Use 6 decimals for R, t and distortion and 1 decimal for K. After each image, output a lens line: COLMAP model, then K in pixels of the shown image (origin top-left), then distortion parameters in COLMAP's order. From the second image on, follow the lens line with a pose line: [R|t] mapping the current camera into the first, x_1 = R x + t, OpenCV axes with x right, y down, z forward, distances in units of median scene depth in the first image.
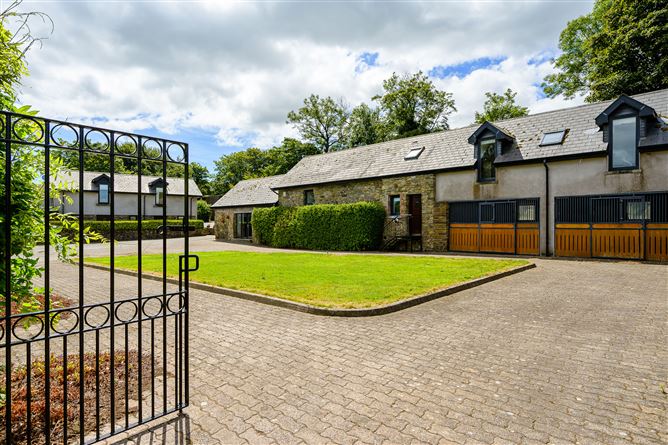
lens RADIAL K [[370.7, 0, 336.7], [0, 370.7, 224.3], [0, 0, 1]] dist [-0.000642, 0.002560]
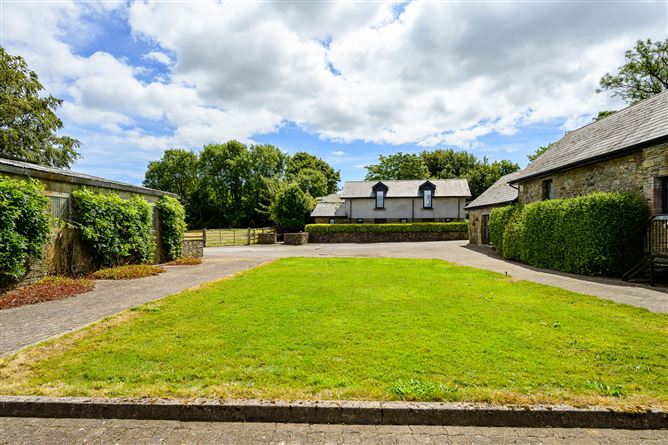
lens RADIAL K [[370.7, 0, 336.5], [0, 370.7, 221.5], [0, 0, 1]] dist [-0.000642, 0.002560]
pose [[0.646780, -0.005732, -0.762655, 0.079453], [-0.002448, 0.999951, -0.009592, -0.002556], [0.762672, 0.008070, 0.646735, 0.096262]]
